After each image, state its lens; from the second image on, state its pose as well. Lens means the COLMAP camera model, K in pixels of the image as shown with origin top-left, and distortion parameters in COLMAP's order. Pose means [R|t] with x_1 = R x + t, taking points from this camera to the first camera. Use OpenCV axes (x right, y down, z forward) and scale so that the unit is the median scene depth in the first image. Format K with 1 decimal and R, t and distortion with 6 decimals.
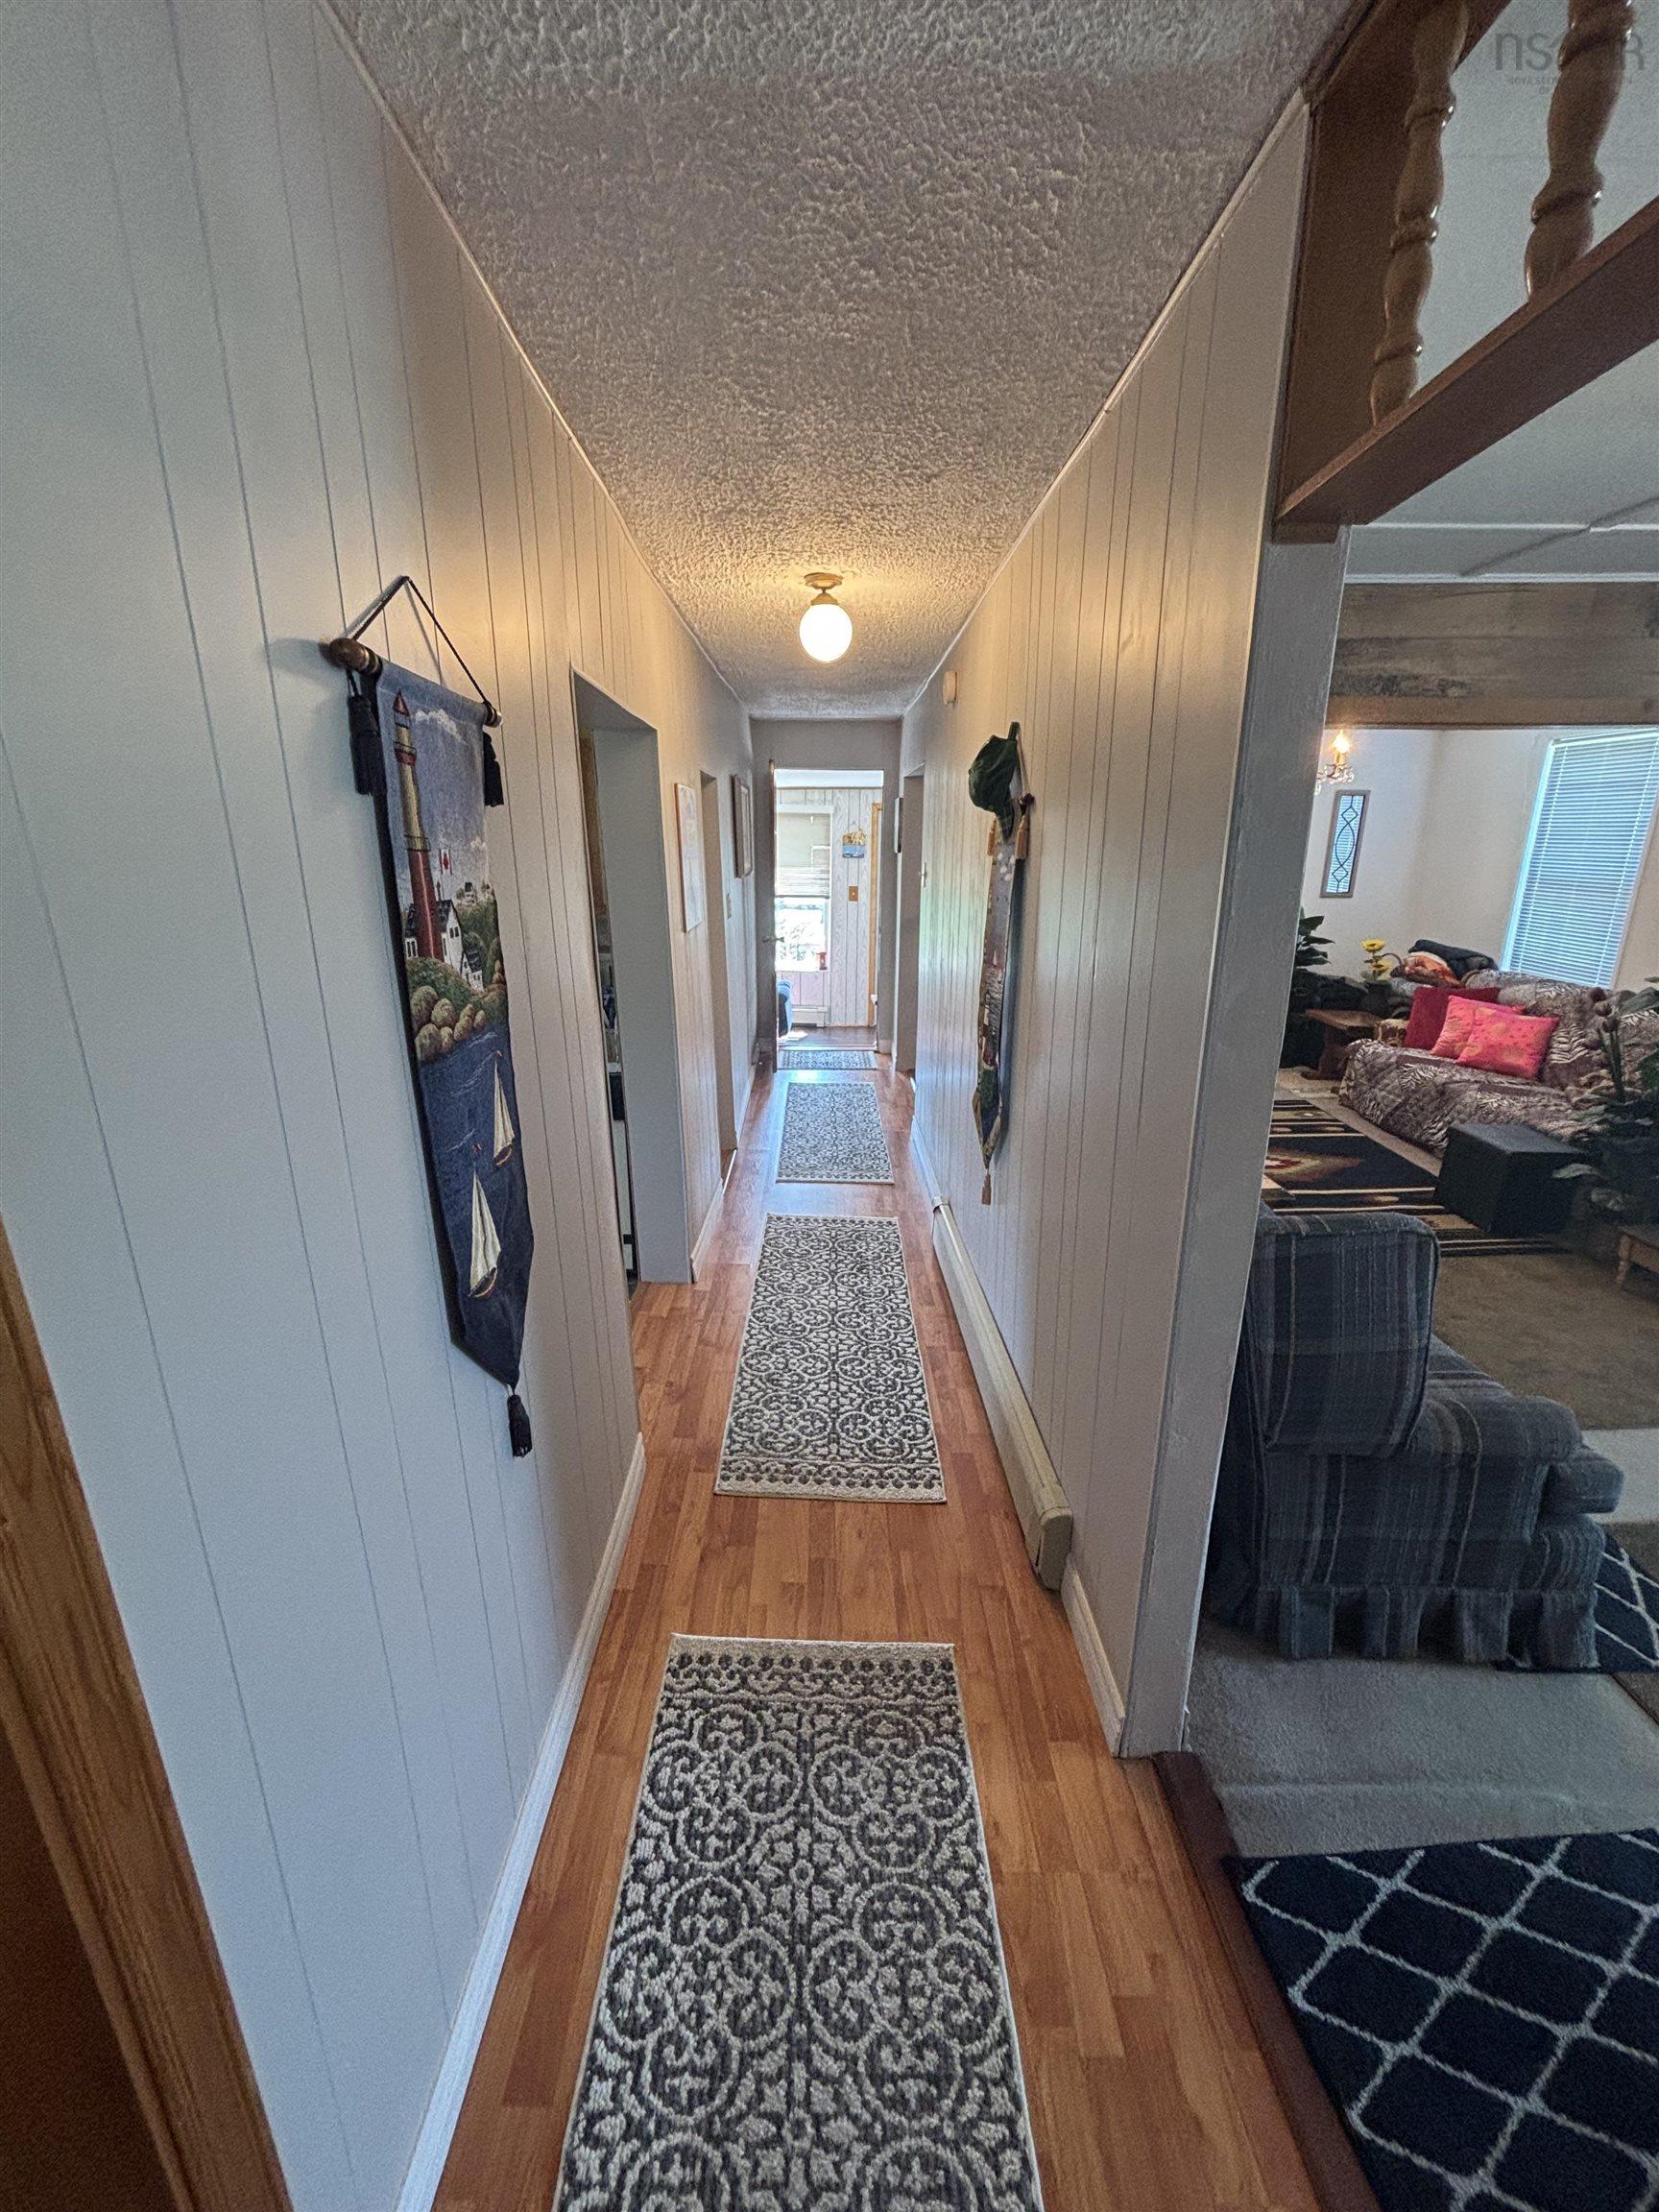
lens RADIAL K [[894.1, 0, 822.8], [0, 894.1, 1116.6], [0, 0, 1]] dist [-0.010479, 0.004178]
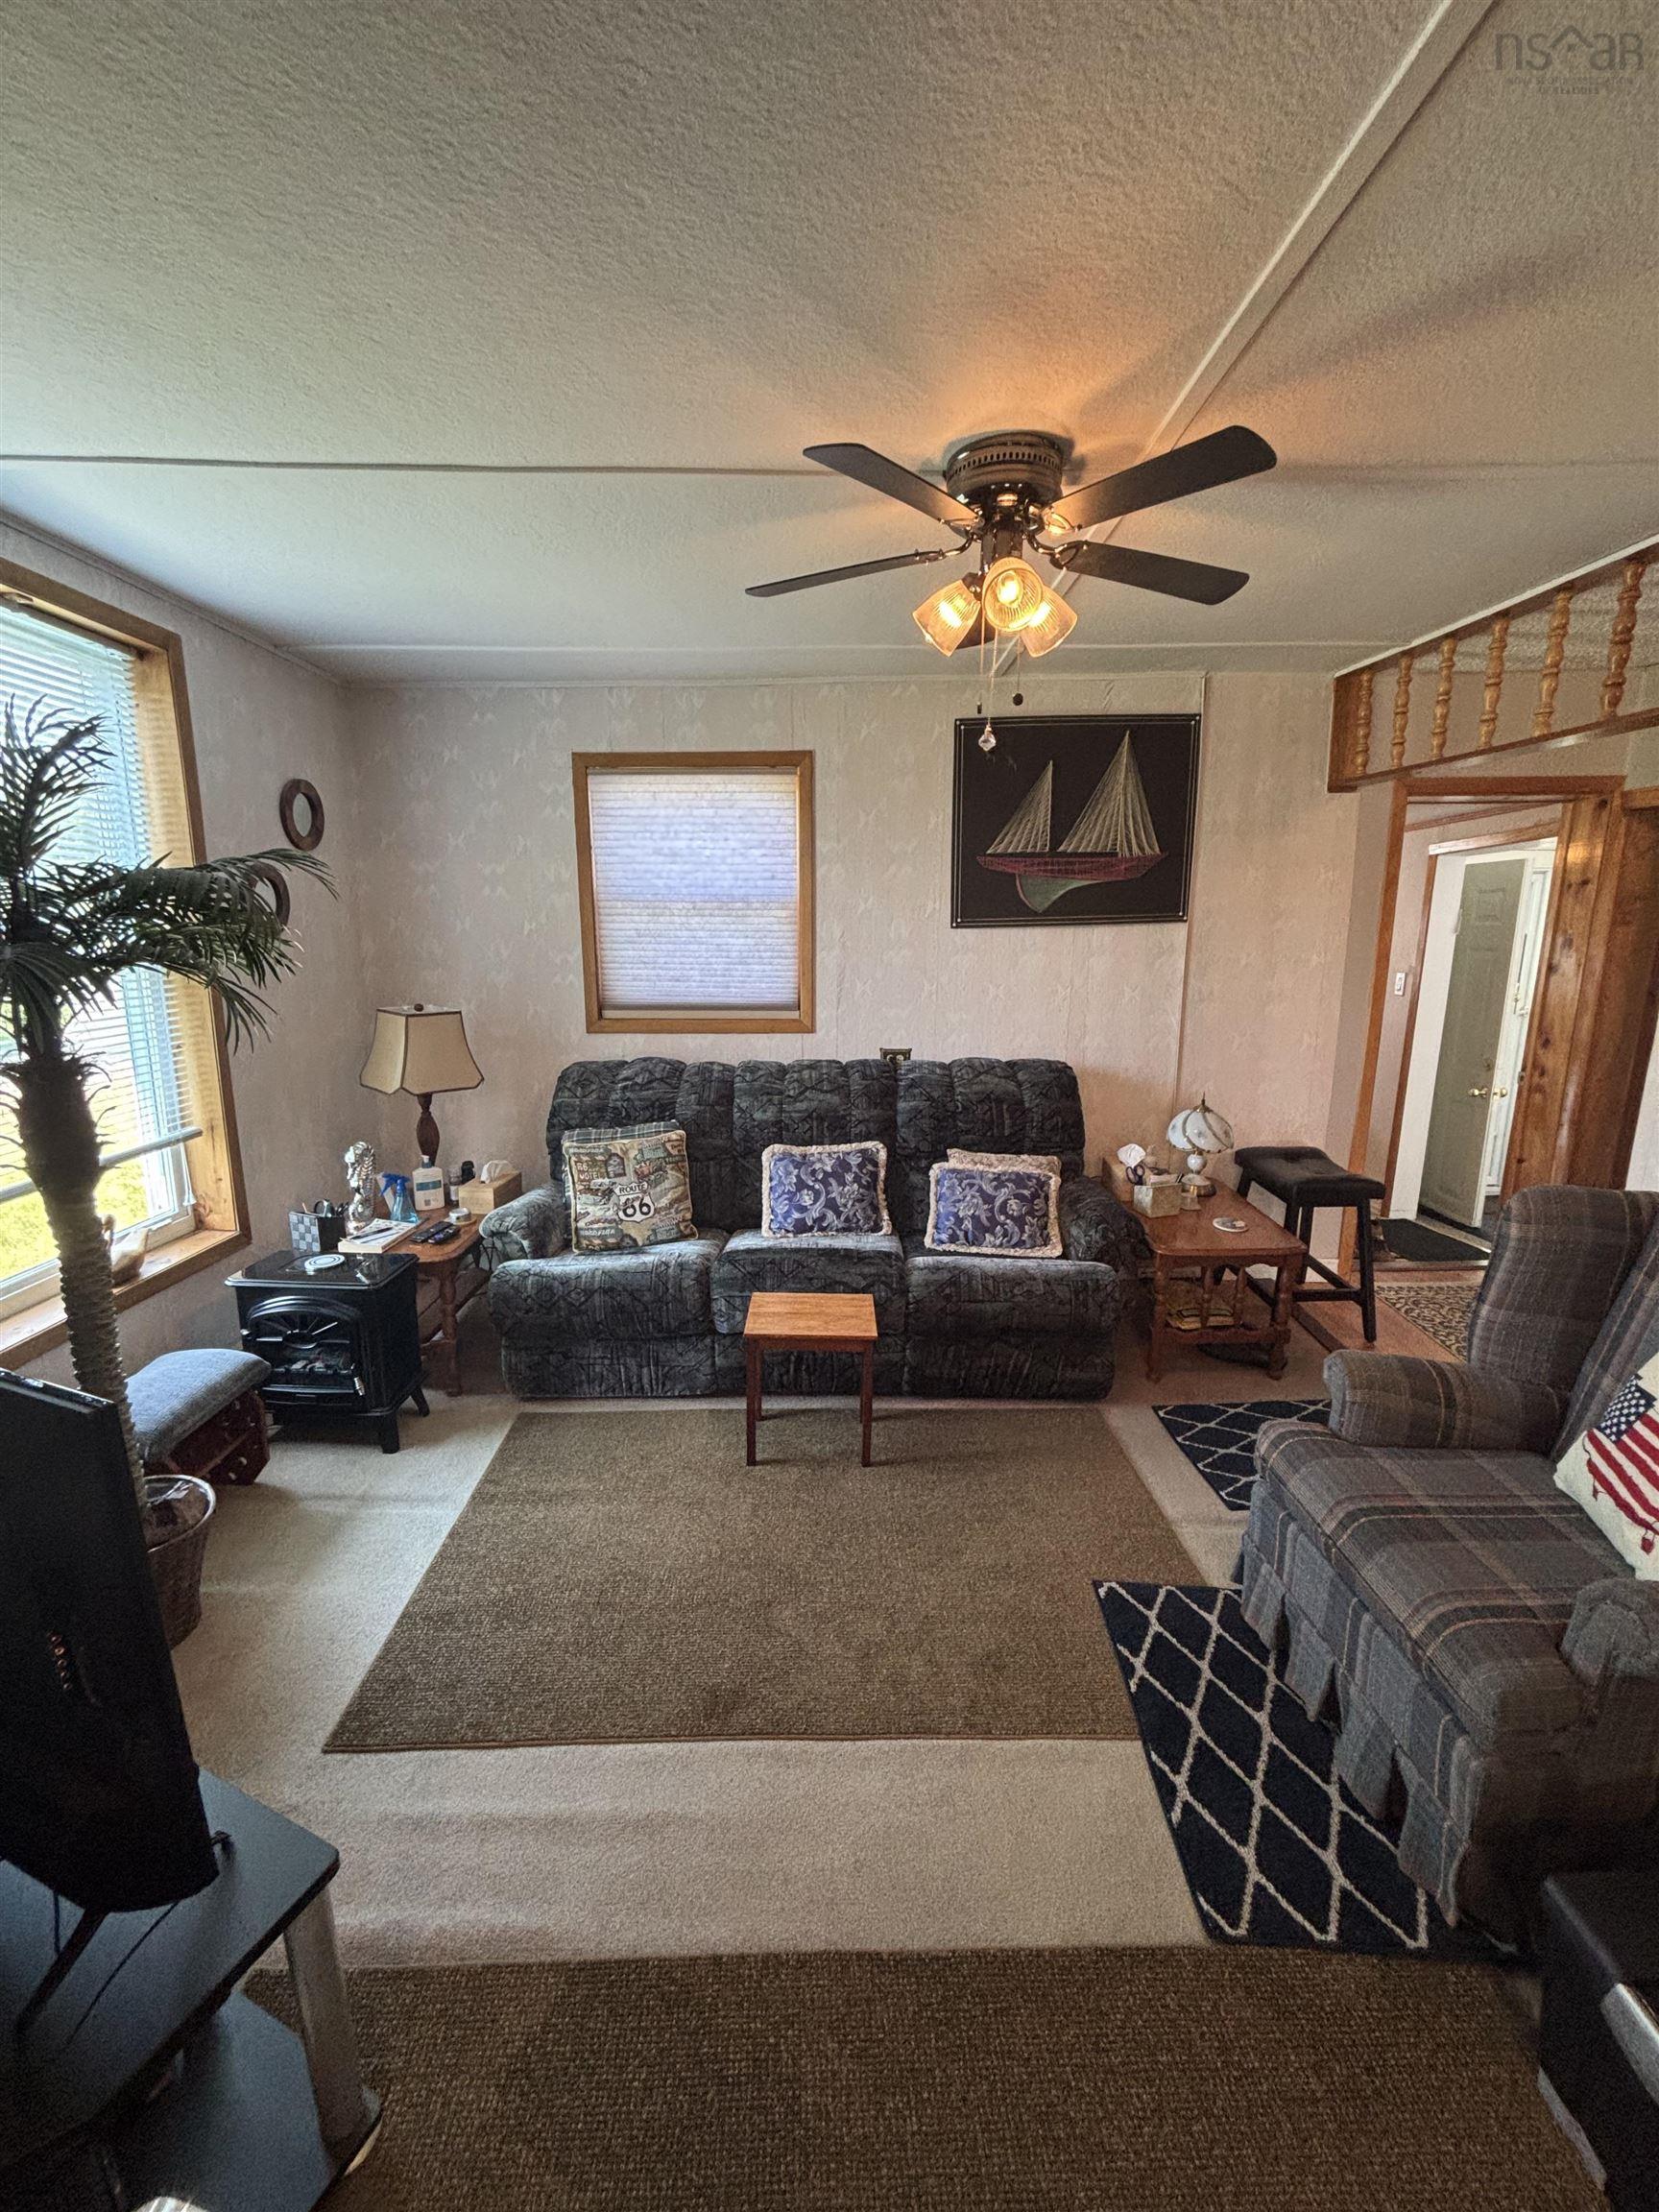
lens RADIAL K [[894.1, 0, 841.7], [0, 894.1, 1102.2], [0, 0, 1]] dist [-0.010479, 0.004178]
pose [[-0.999992, -0.000940, -0.003932, 0.497403], [-0.002689, 0.880869, 0.473352, -0.169243], [0.003019, 0.473359, -0.880864, 0.623234]]
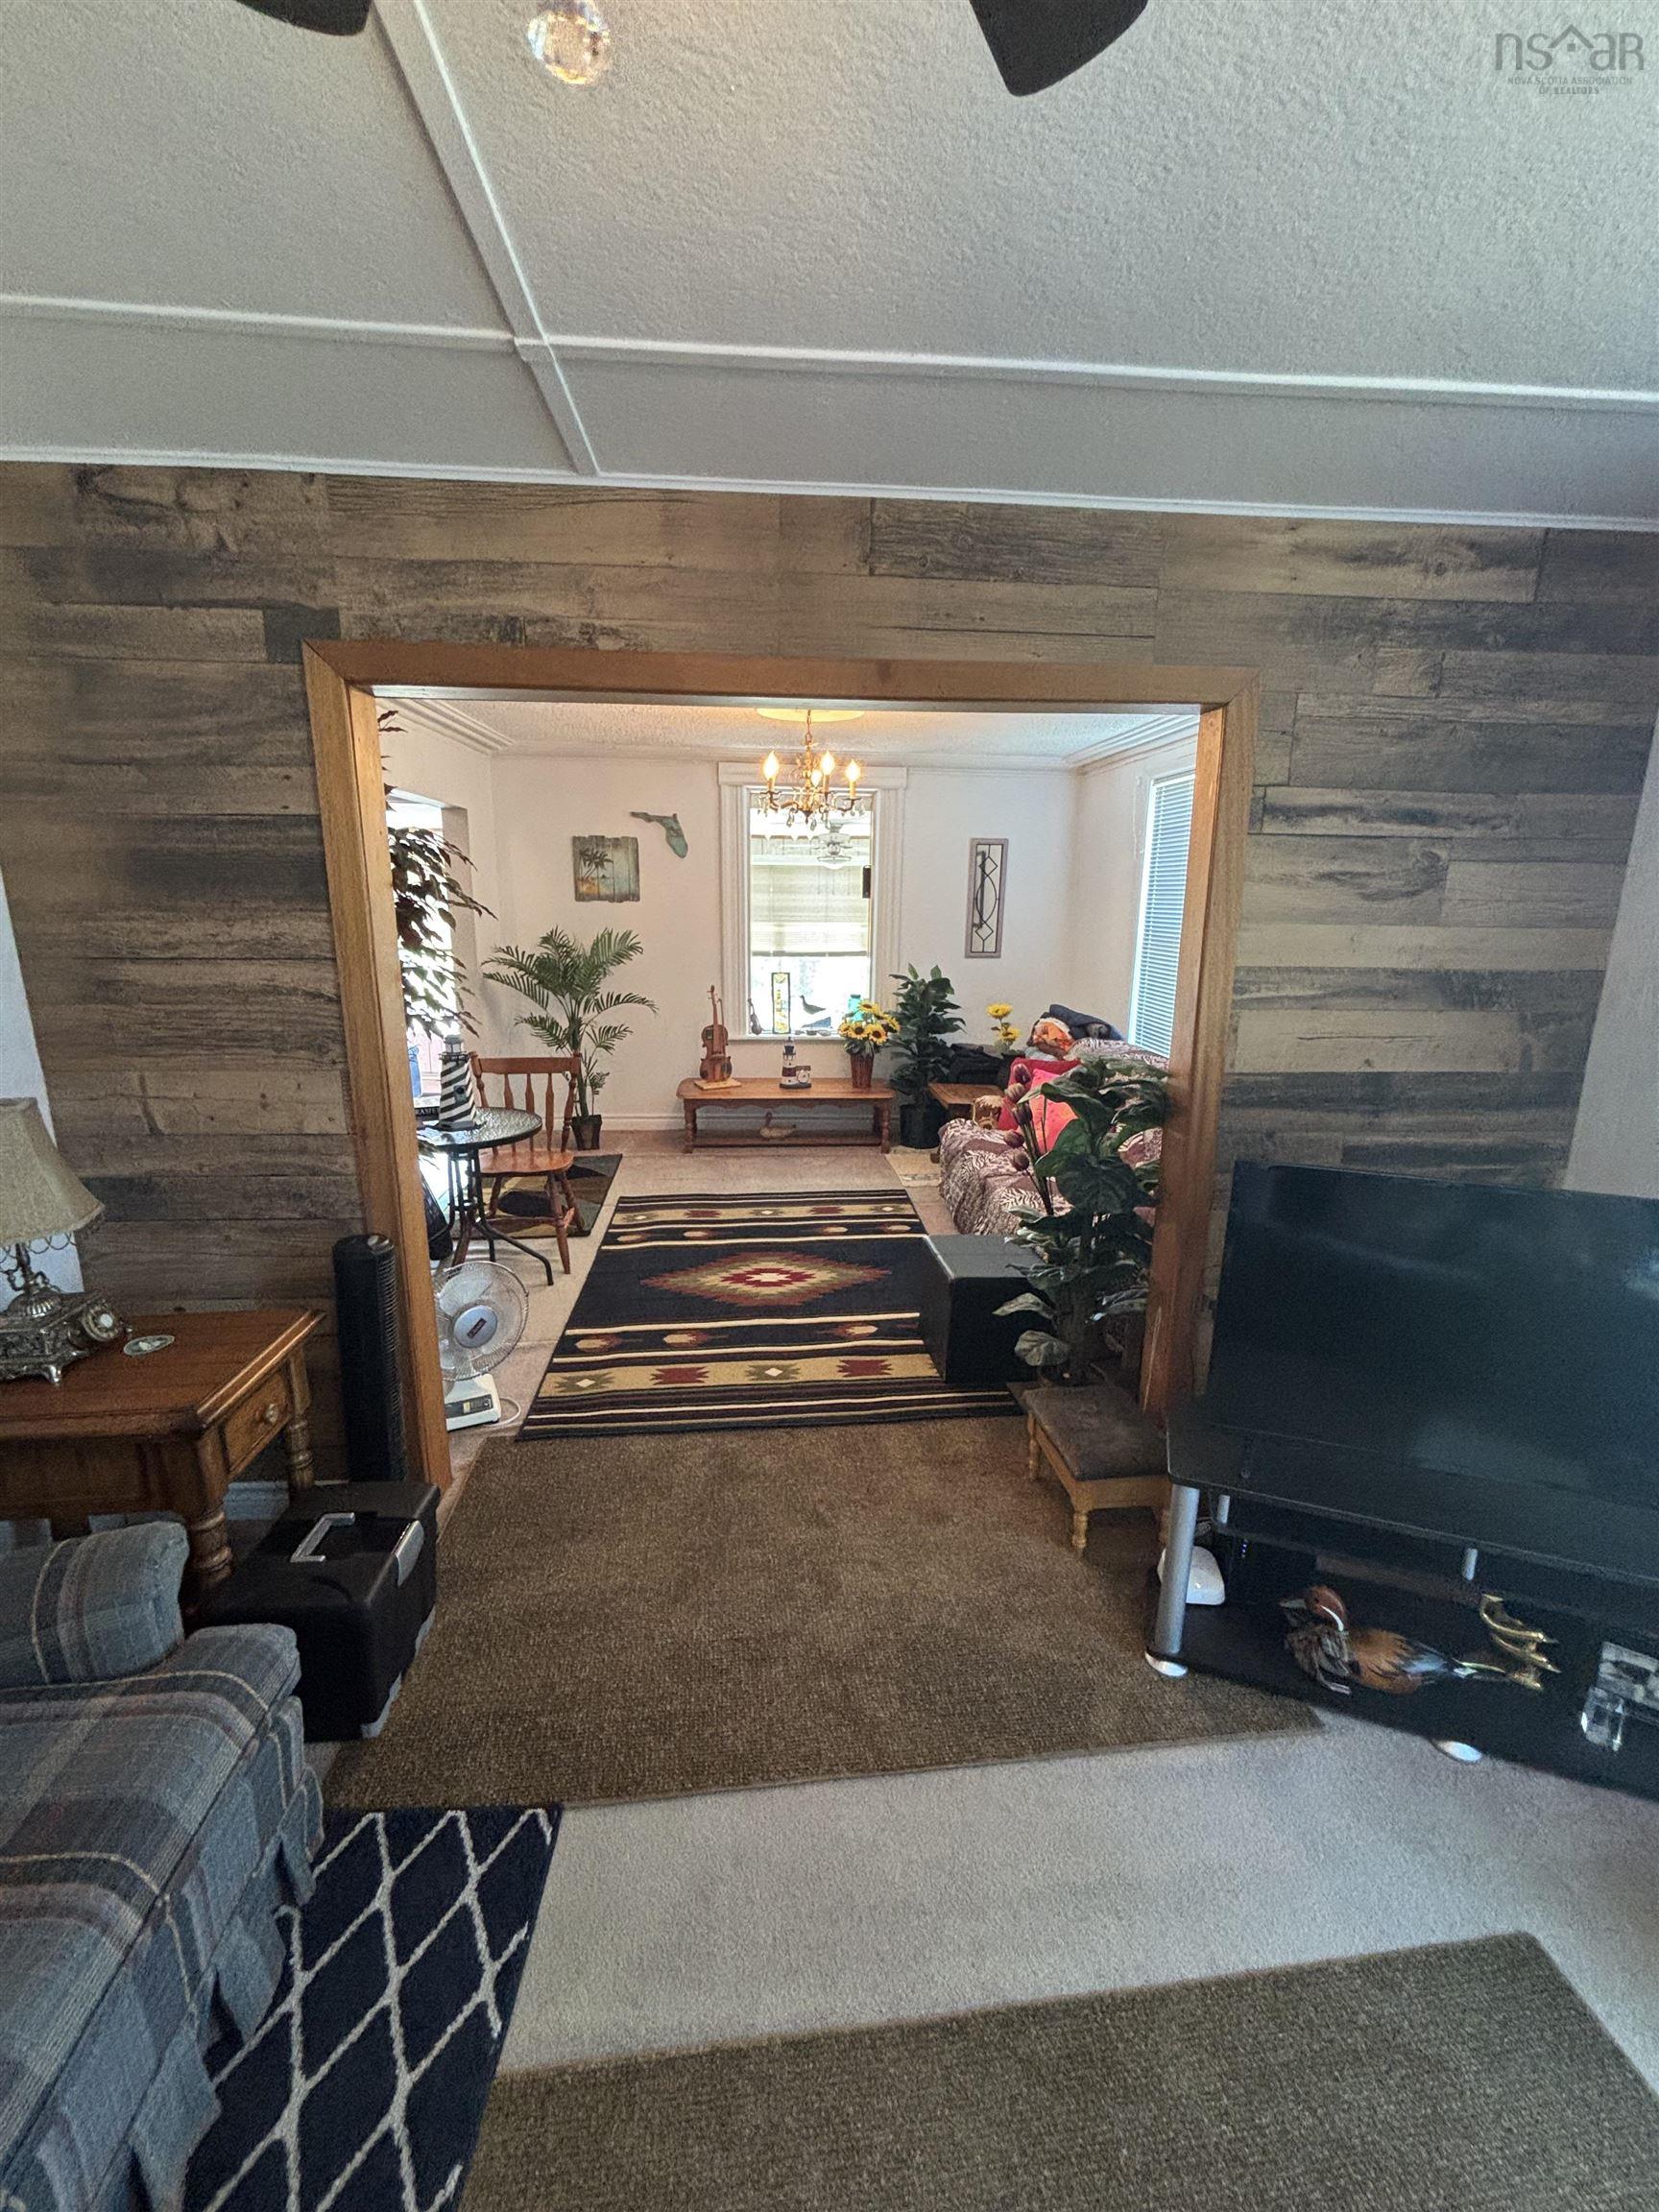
lens RADIAL K [[894.1, 0, 832.6], [0, 894.1, 1106.5], [0, 0, 1]] dist [-0.010479, 0.004178]
pose [[0.996252, 0.003926, 0.086412, 0.450476], [0.002812, 0.996972, -0.077711, -0.035441], [-0.086456, 0.077662, 0.993224, 0.177435]]
